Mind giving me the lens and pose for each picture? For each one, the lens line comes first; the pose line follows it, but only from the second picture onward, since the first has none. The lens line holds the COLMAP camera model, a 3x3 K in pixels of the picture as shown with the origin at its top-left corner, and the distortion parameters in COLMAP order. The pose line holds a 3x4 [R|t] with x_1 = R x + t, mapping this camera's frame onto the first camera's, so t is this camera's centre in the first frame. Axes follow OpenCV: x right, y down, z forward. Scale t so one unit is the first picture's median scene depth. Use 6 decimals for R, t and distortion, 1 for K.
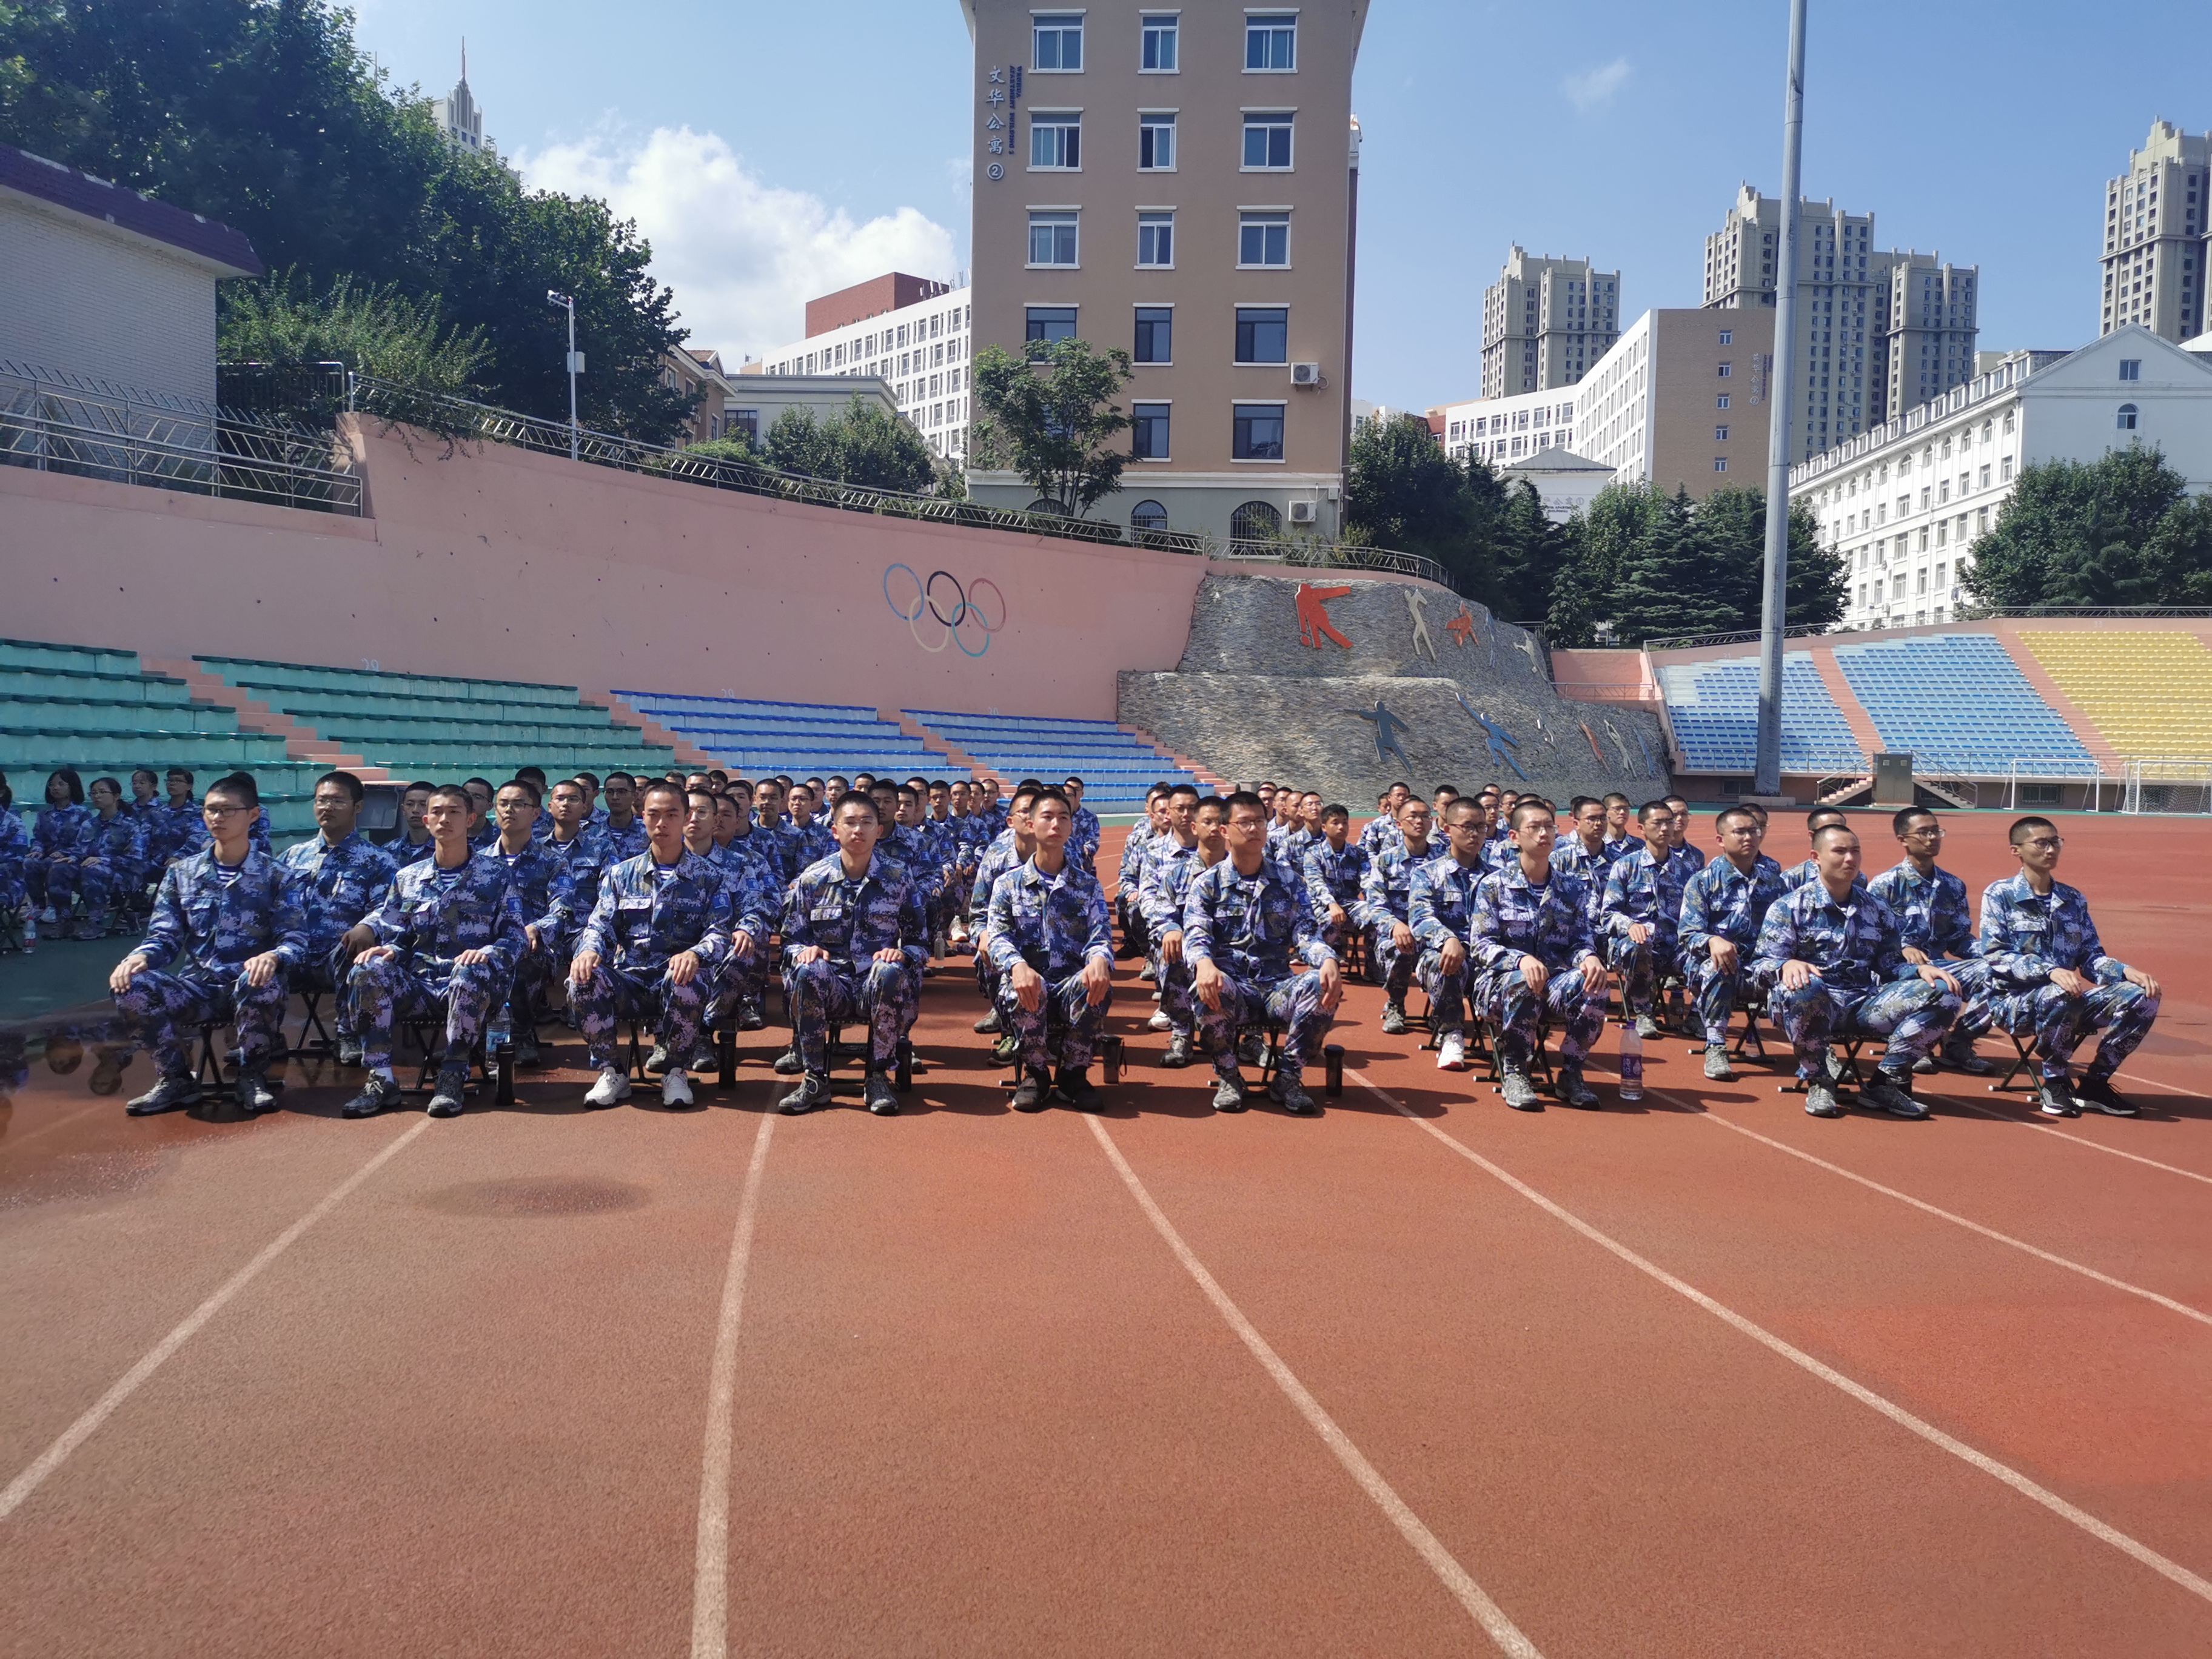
lens RADIAL K [[1712.6, 0, 1108.4], [0, 1712.6, 827.3], [0, 0, 1]] dist [0.049731, -0.027983]
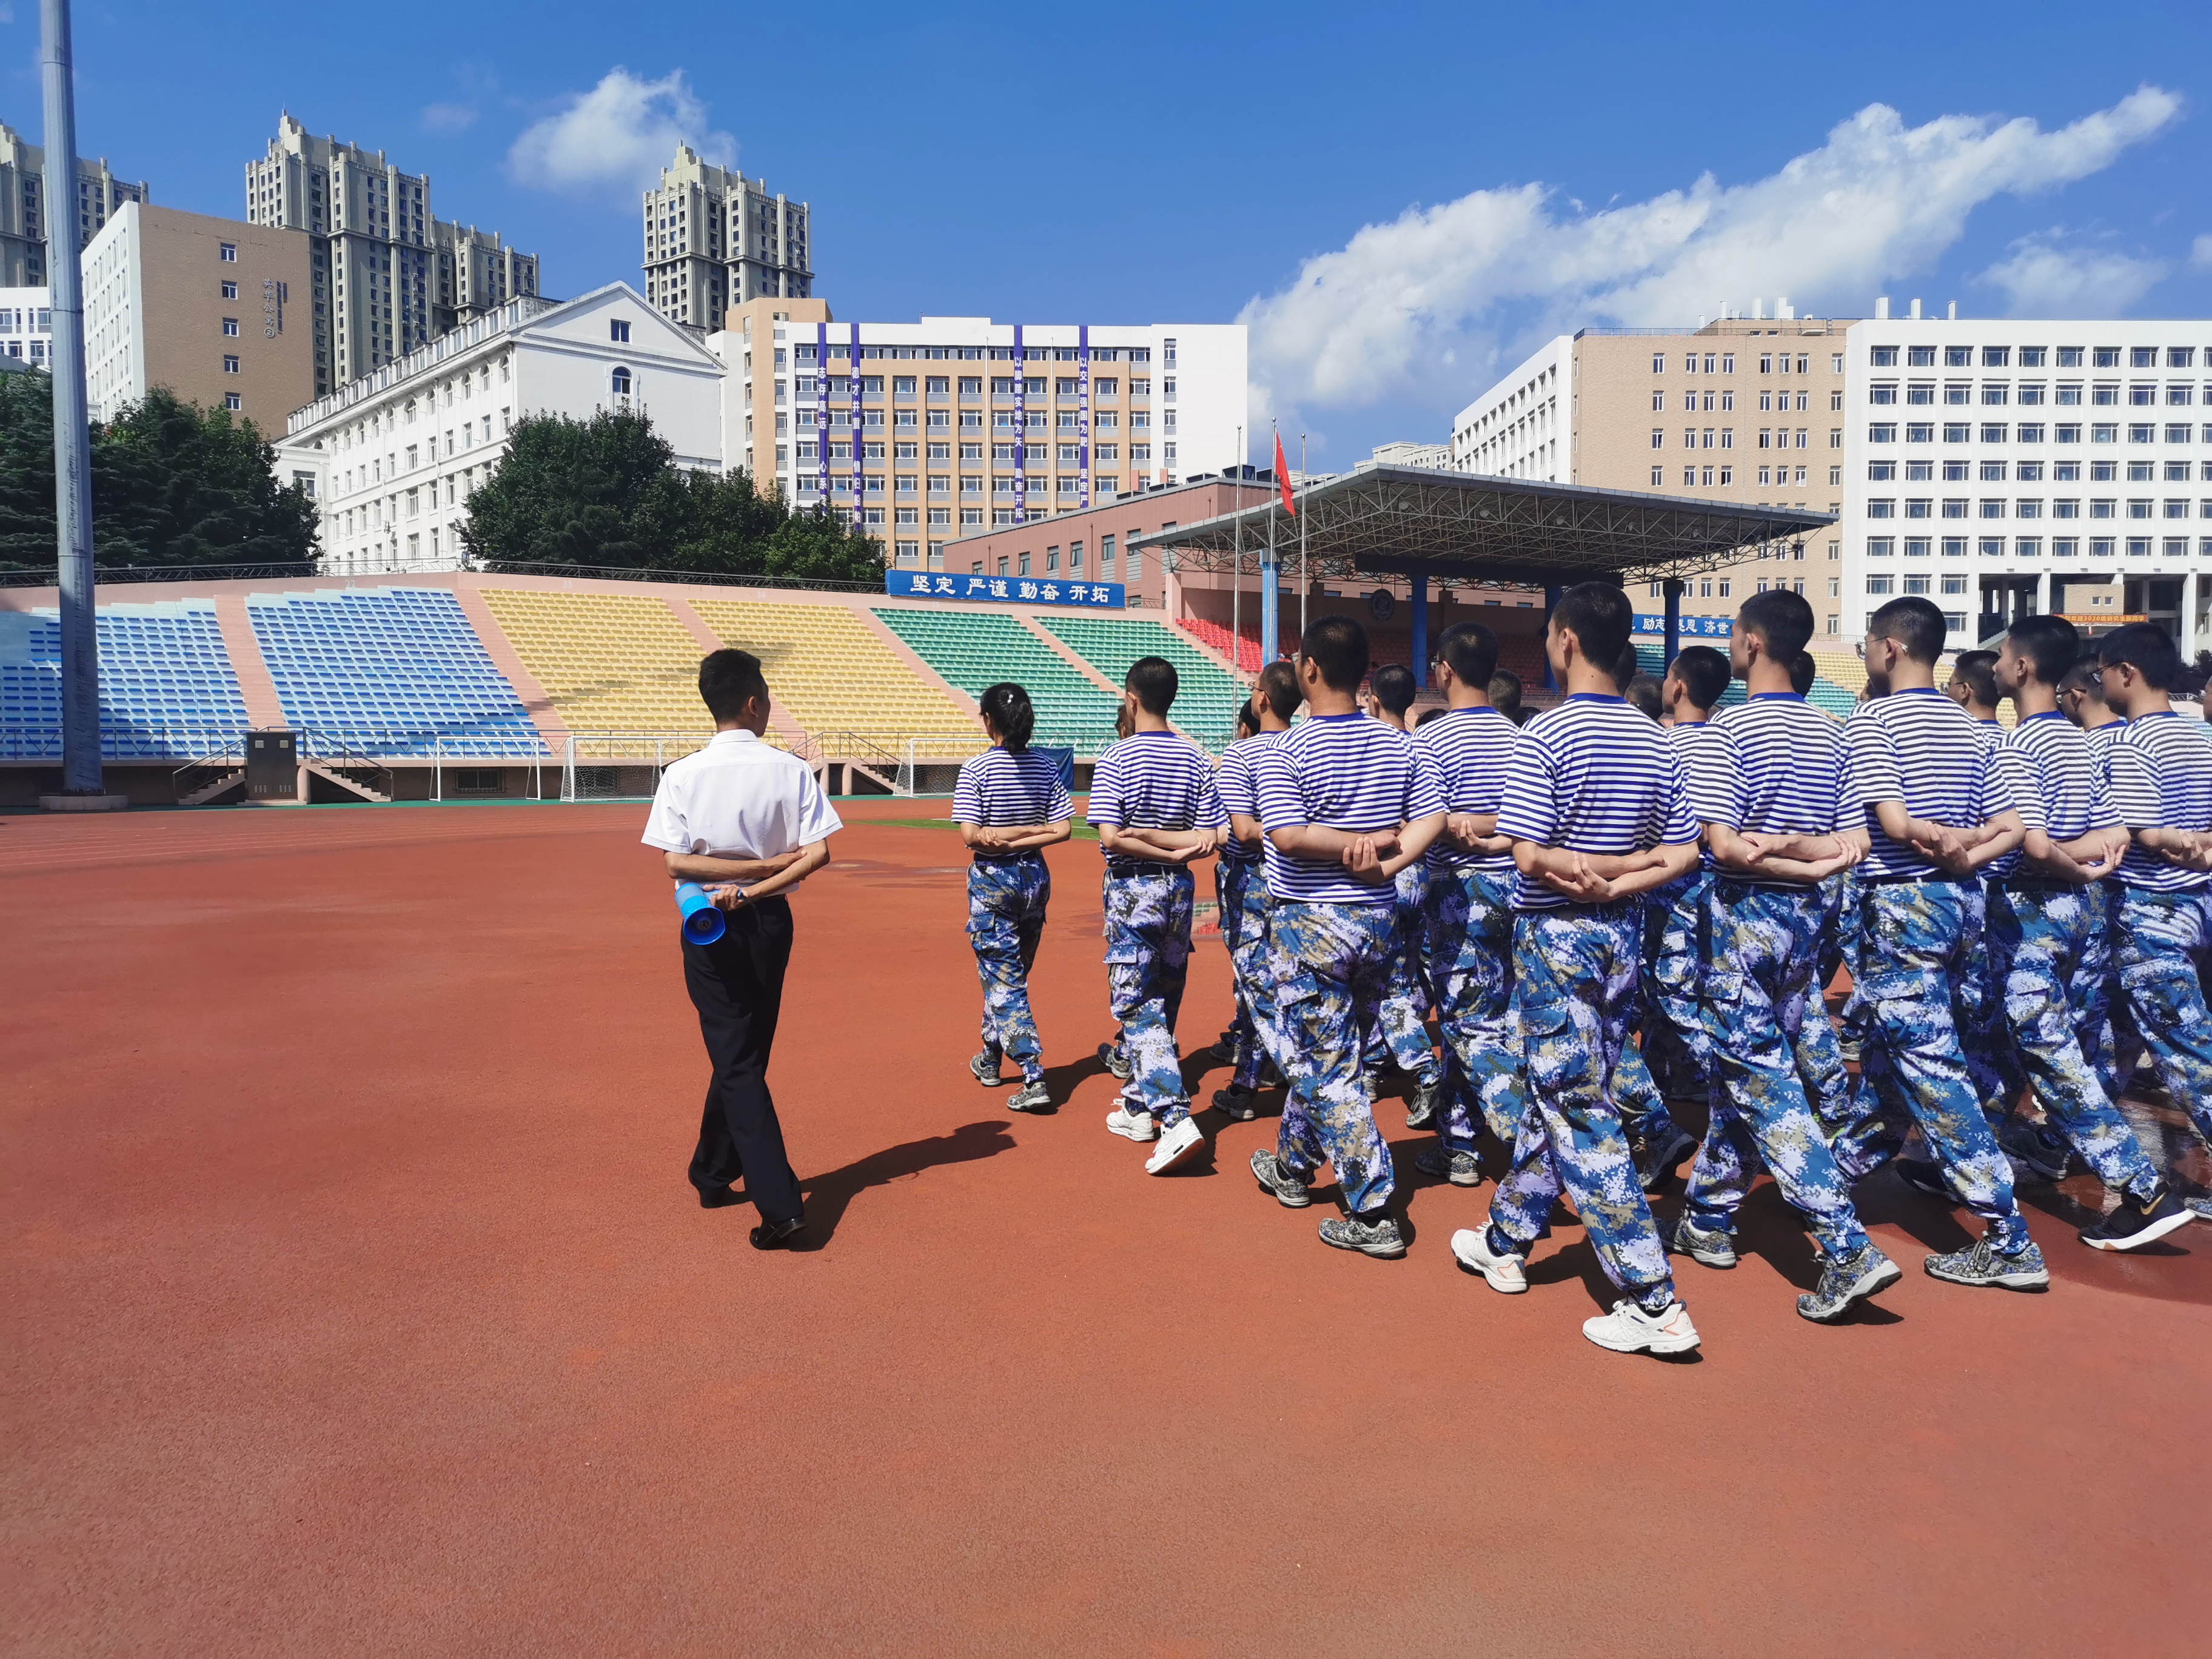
lens RADIAL K [[1712.6, 0, 1094.2], [0, 1712.6, 811.0], [0, 0, 1]] dist [0.049731, -0.027983]
pose [[0.734608, -0.042048, 0.677188, 0.200245], [0.043111, 0.998954, 0.015260, -0.004854], [-0.677121, 0.017984, 0.735652, 0.210898]]
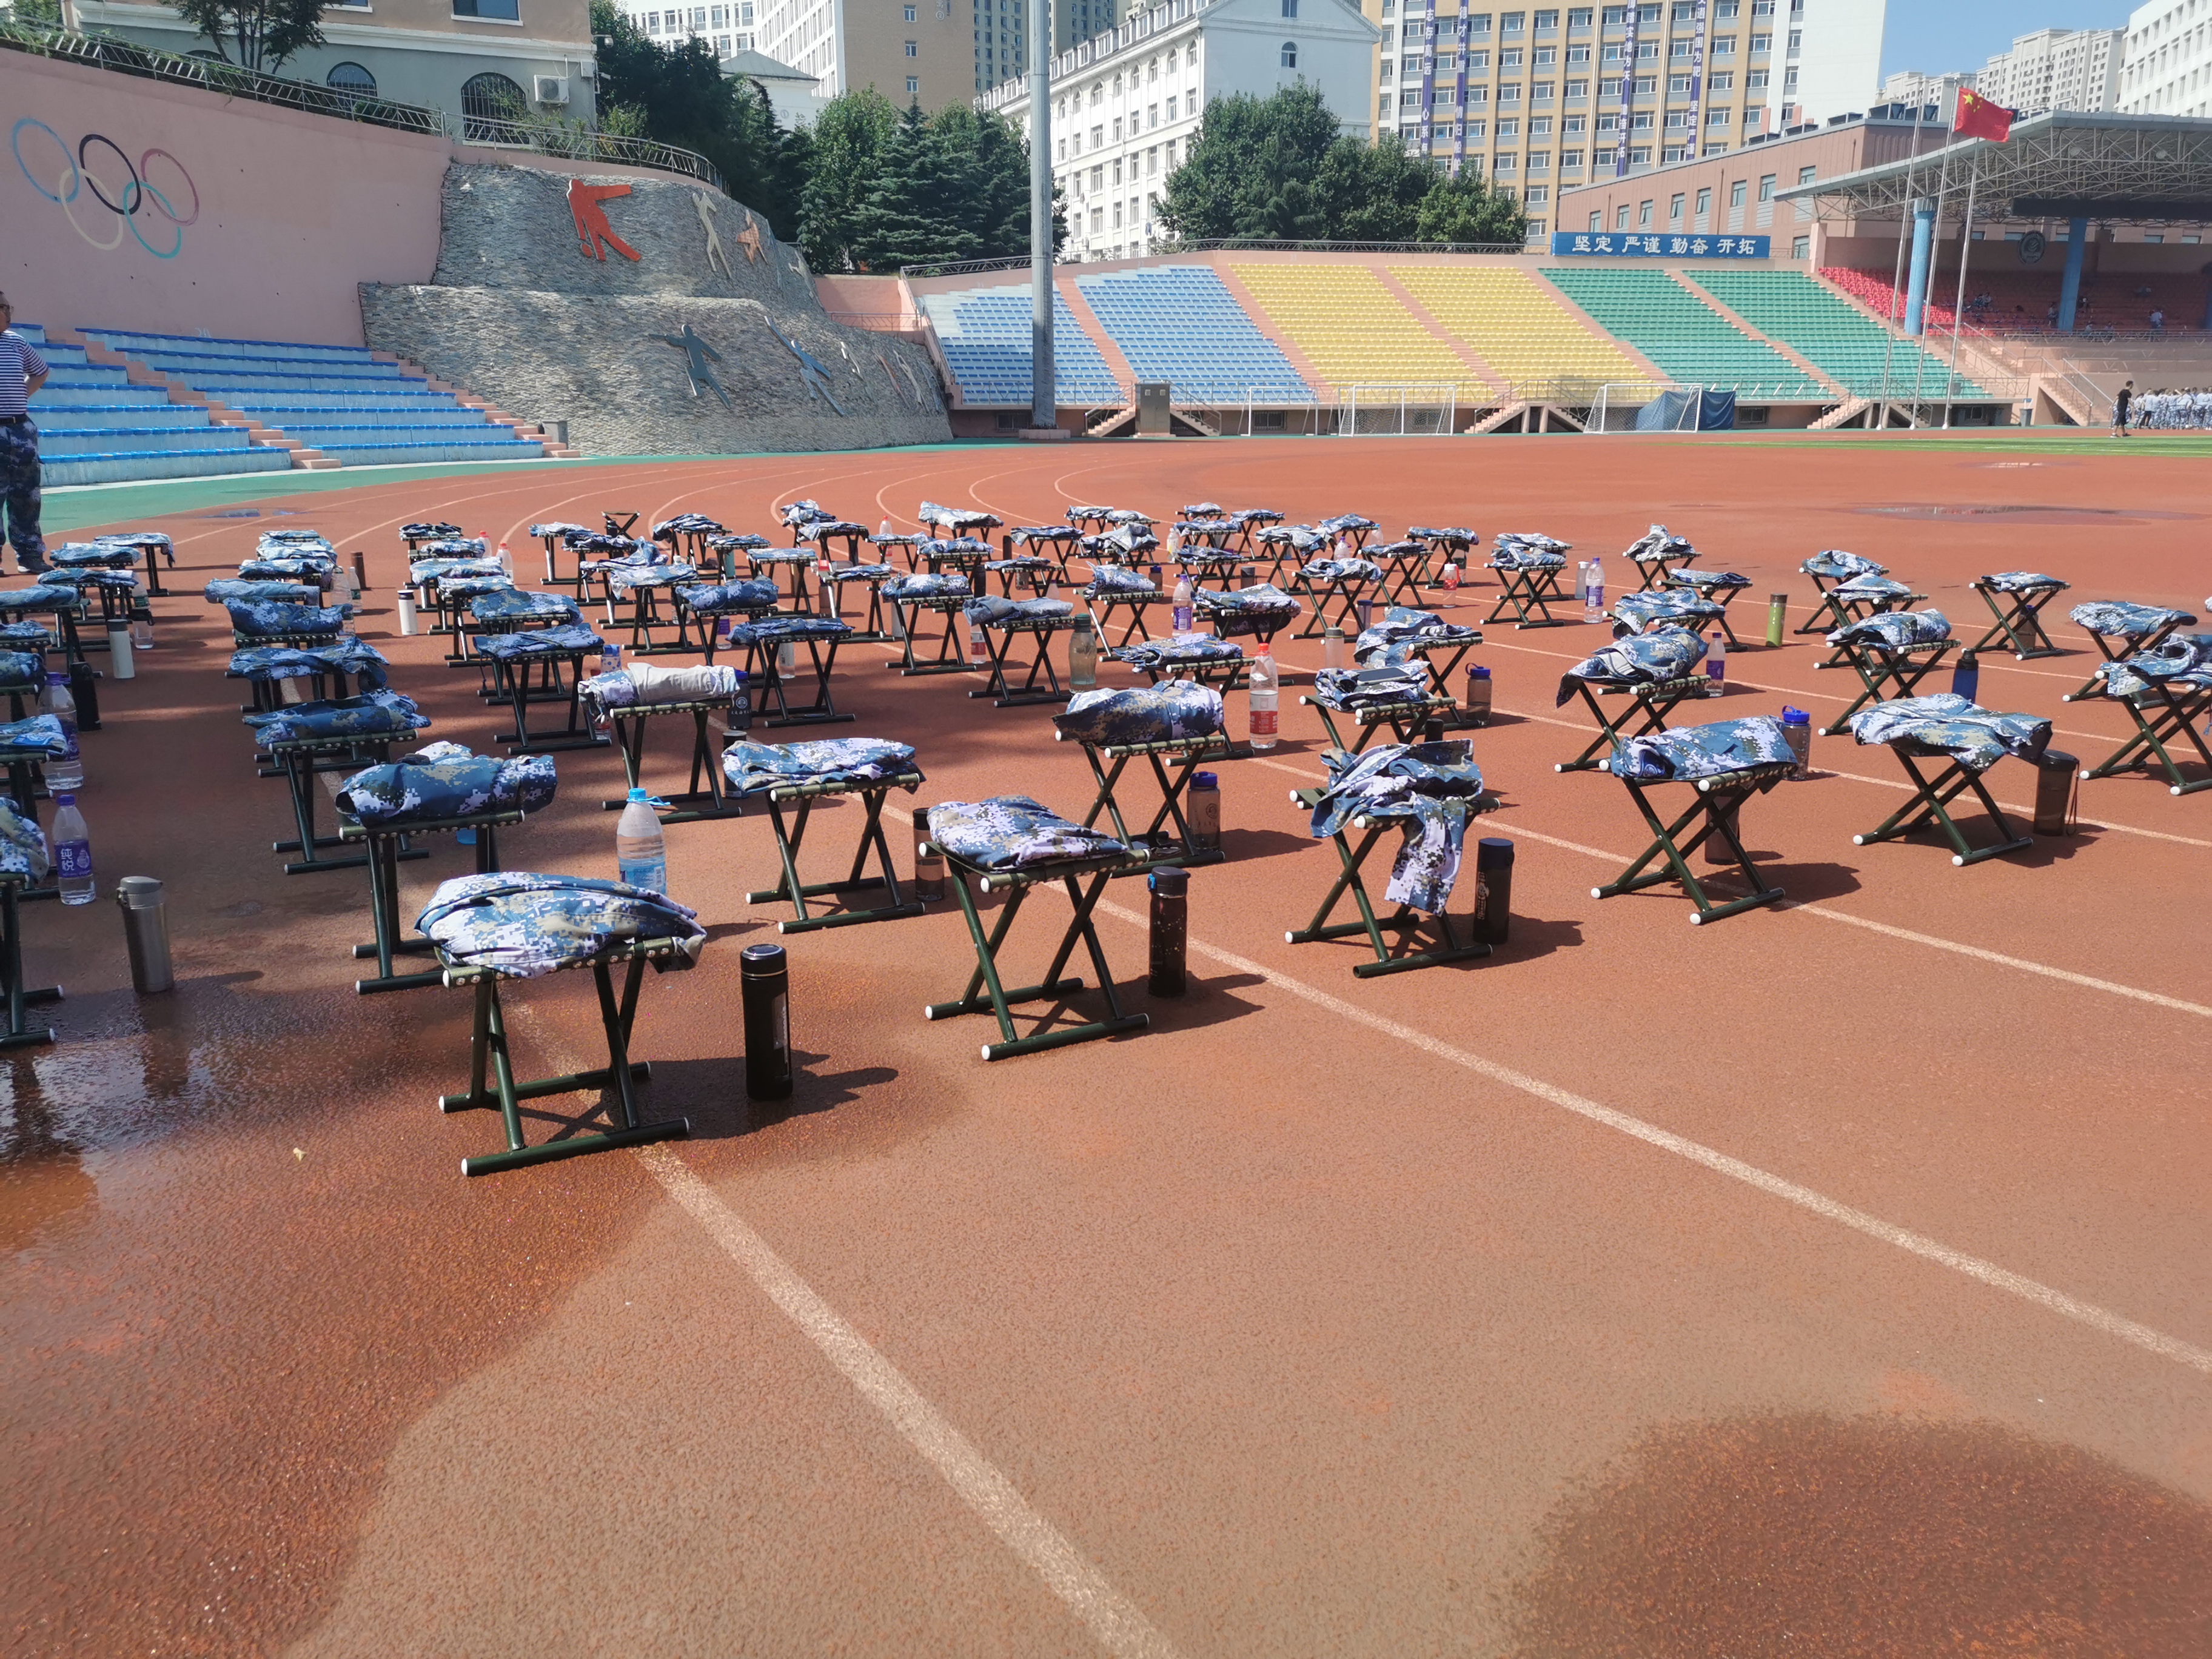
lens RADIAL K [[1712.6, 0, 1095.6], [0, 1712.6, 827.7], [0, 0, 1]] dist [0.049731, -0.027983]
pose [[0.898188, -0.125214, 0.421403, -0.039055], [0.038531, 0.977312, 0.208268, 0.001512], [-0.437920, -0.170827, 0.882635, 0.060700]]
